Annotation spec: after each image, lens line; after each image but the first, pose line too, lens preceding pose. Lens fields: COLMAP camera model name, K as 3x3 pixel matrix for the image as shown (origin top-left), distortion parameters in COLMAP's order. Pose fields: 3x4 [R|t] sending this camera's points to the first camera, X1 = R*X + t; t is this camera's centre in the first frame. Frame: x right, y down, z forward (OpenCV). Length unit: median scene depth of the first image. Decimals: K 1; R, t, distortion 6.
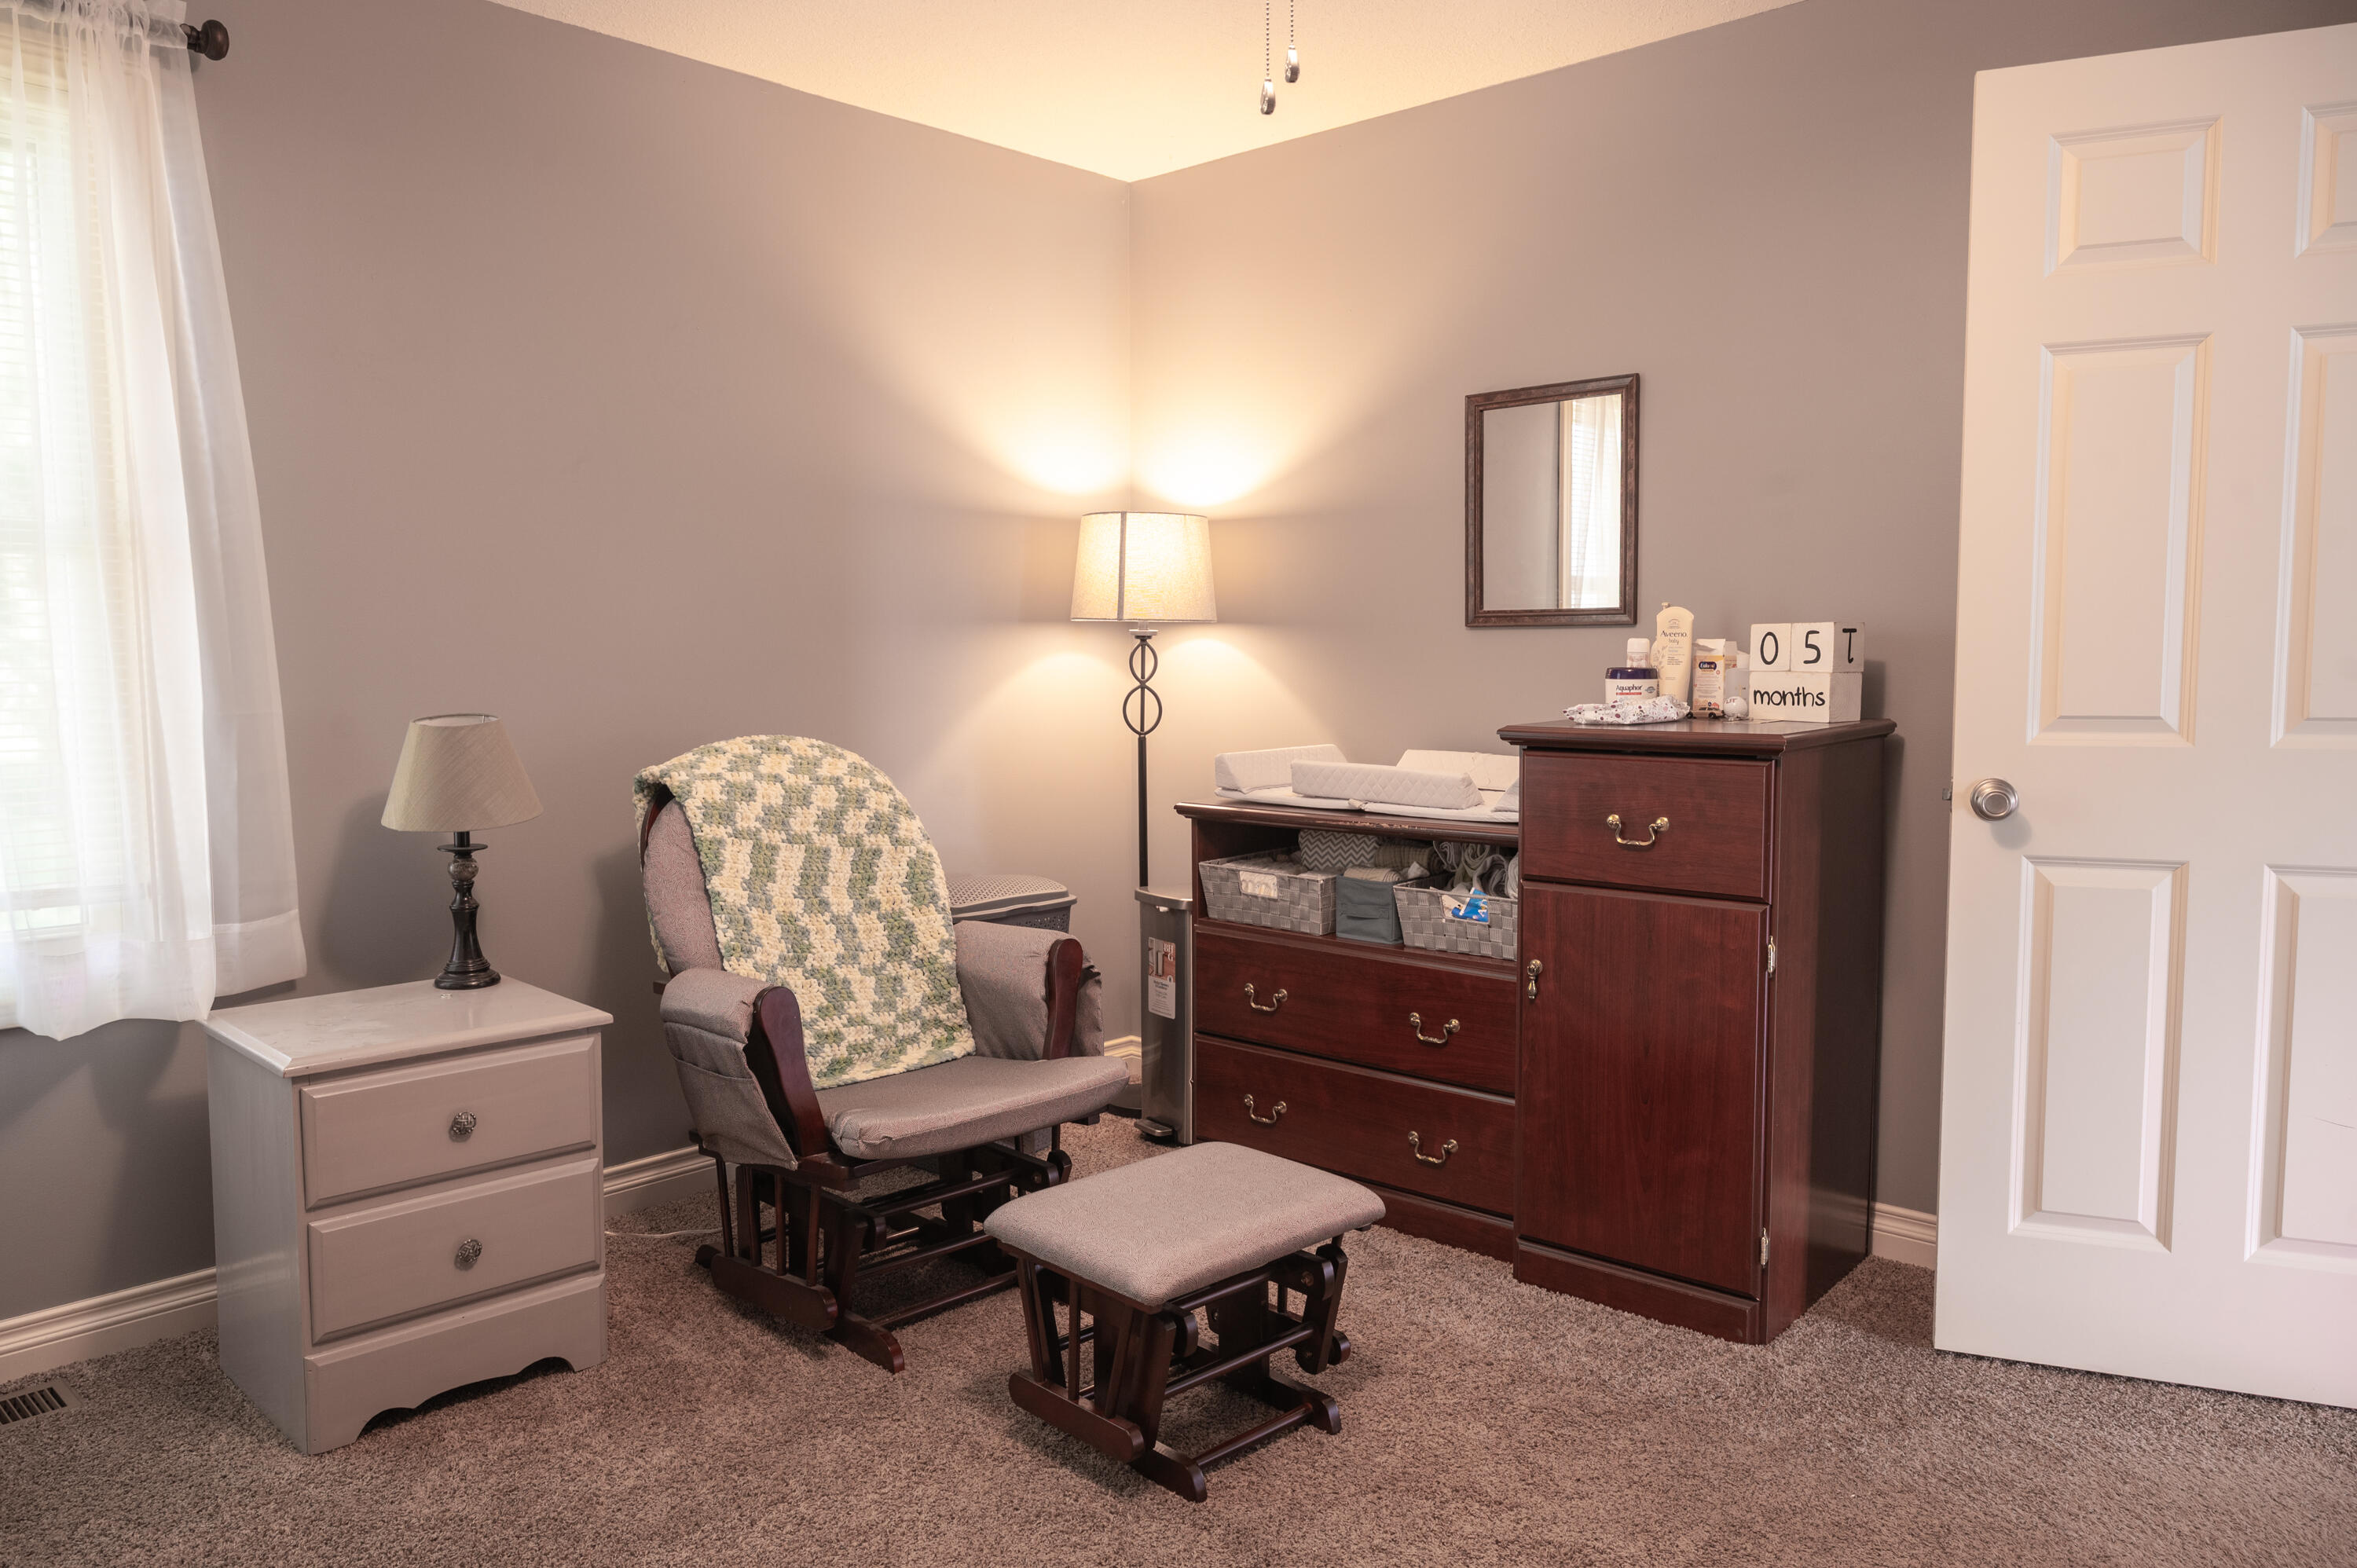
lens RADIAL K [[1642.4, 0, 1184.0], [0, 1642.4, 789.9], [0, 0, 1]] dist [-0.012883, 0.006671]
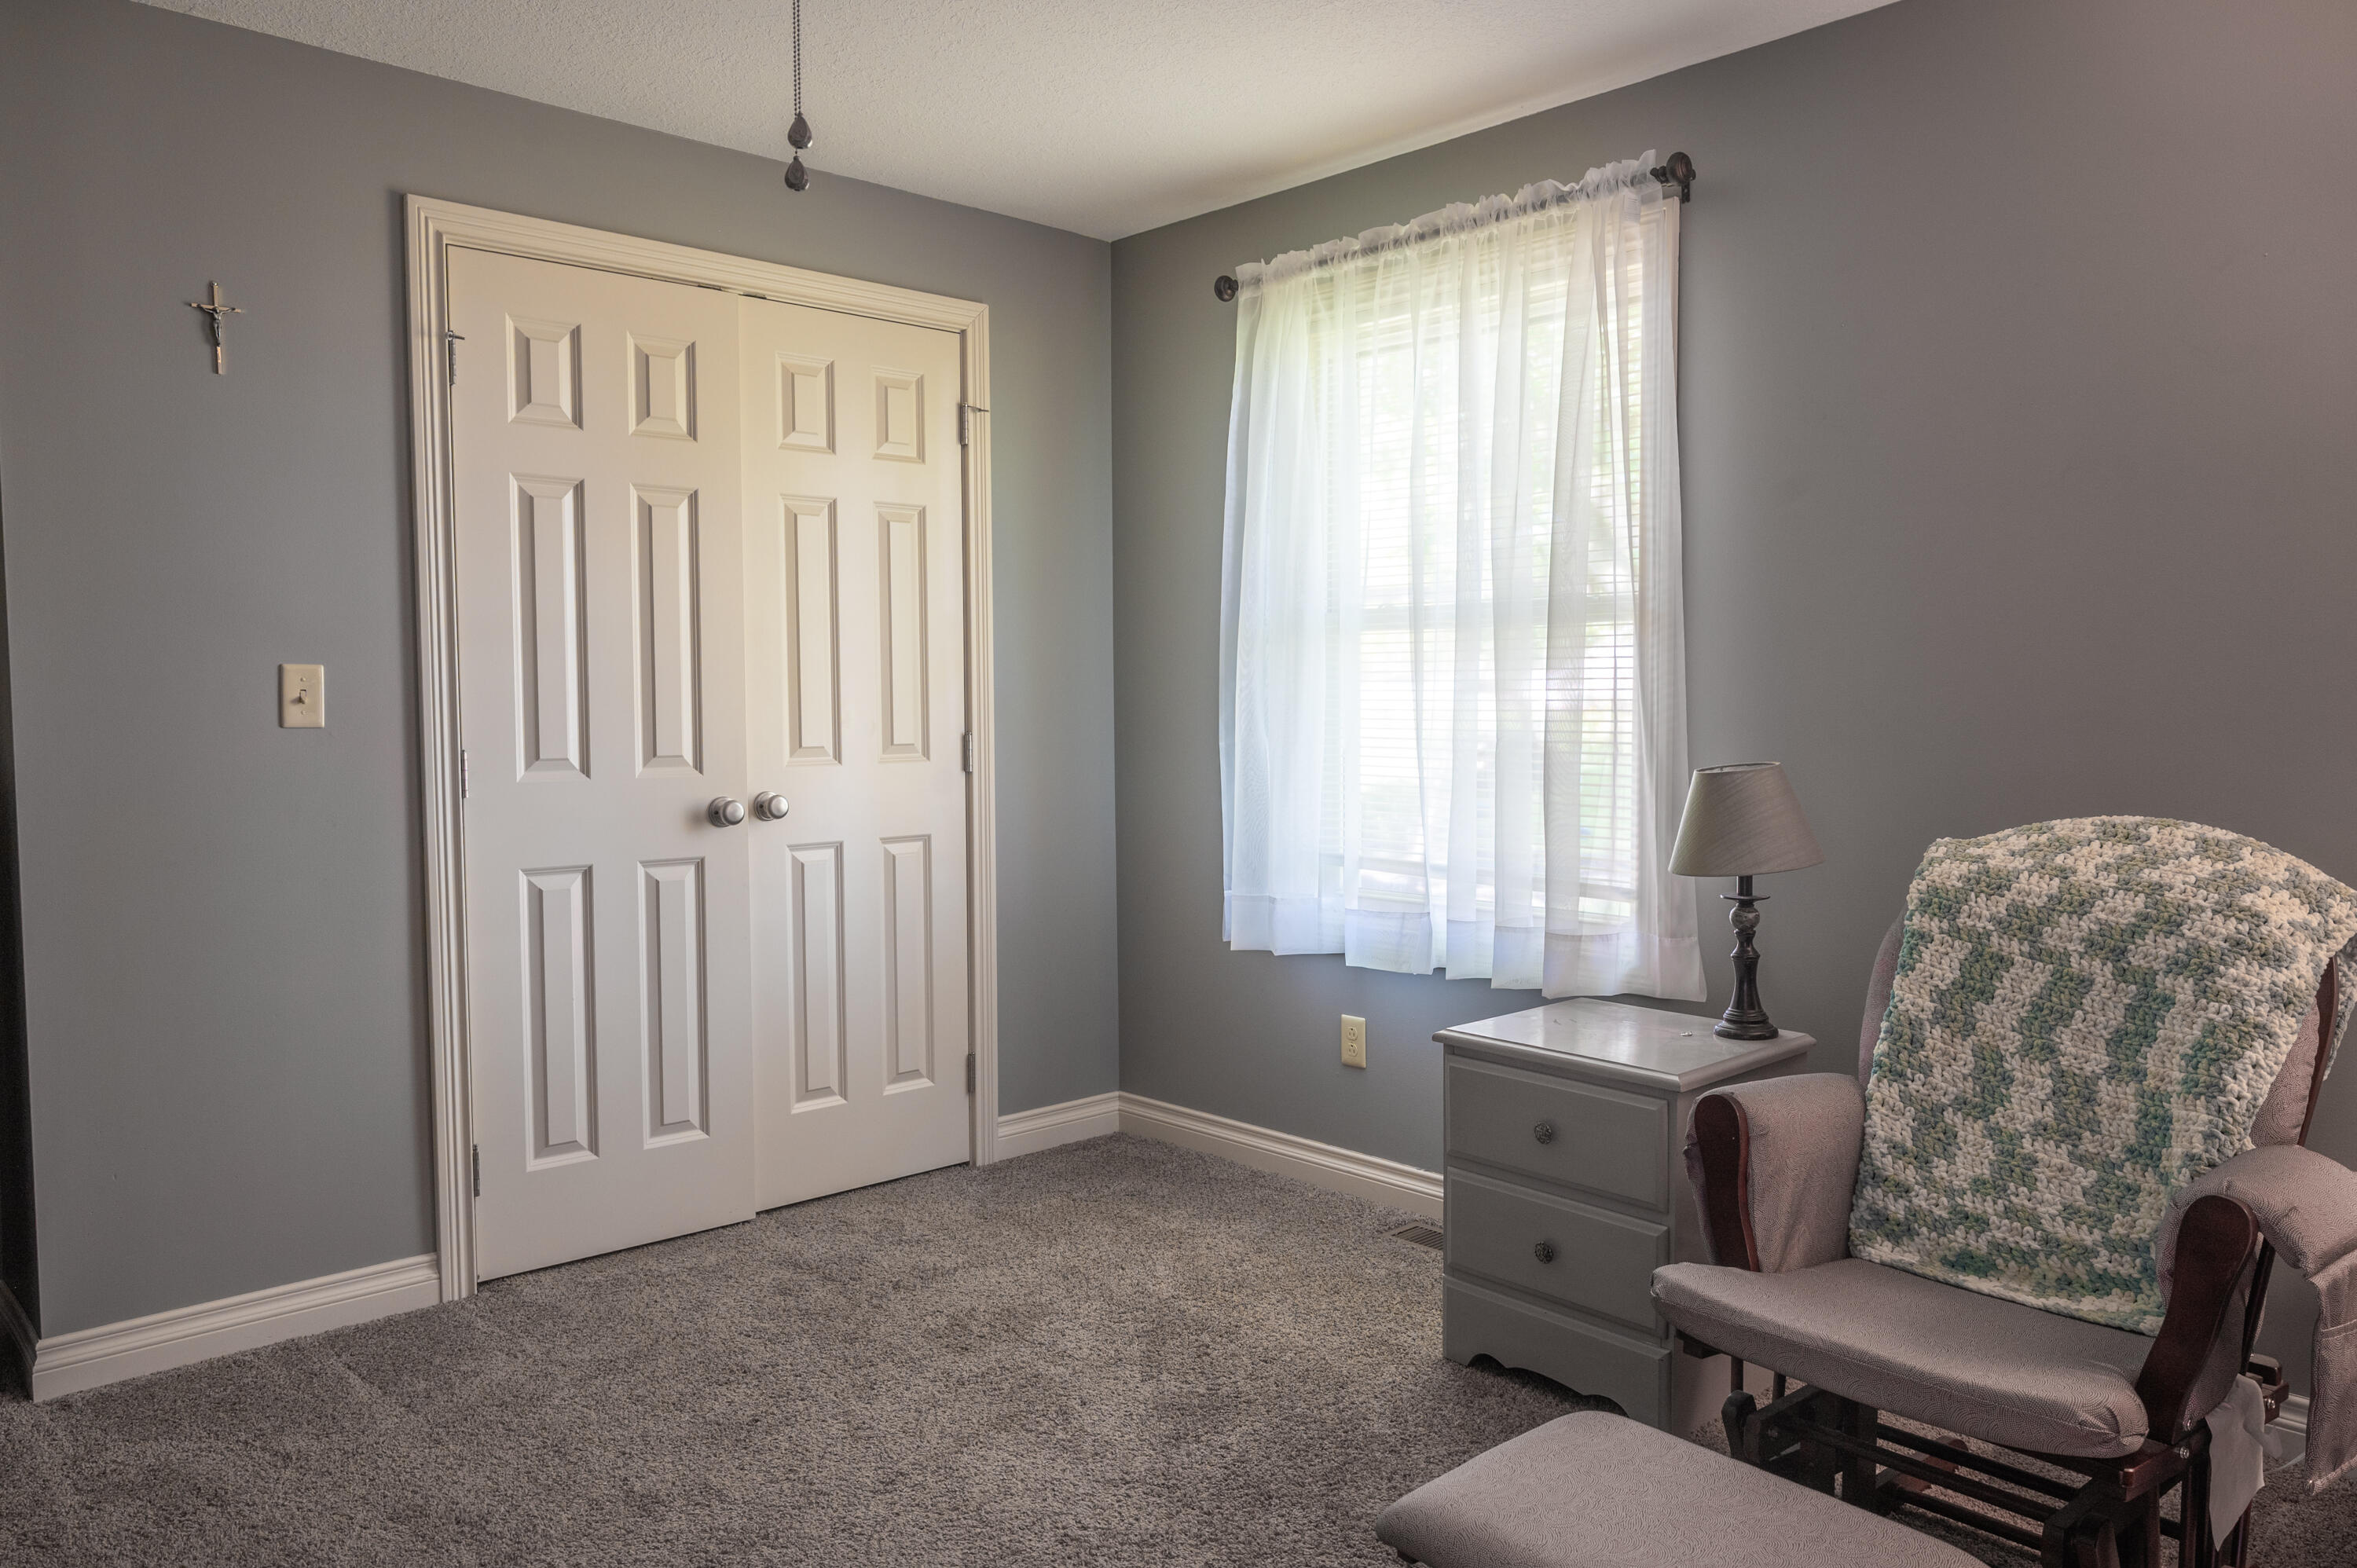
lens RADIAL K [[1626.2, 0, 1176.8], [0, 1626.2, 787.5], [0, 0, 1]] dist [0.001423, -0.001202]
pose [[-0.047195, 0.069837, -0.996441, 0.513921], [-0.077521, 0.994288, 0.073358, -0.069813], [0.995873, 0.080707, -0.041511, 0.640661]]
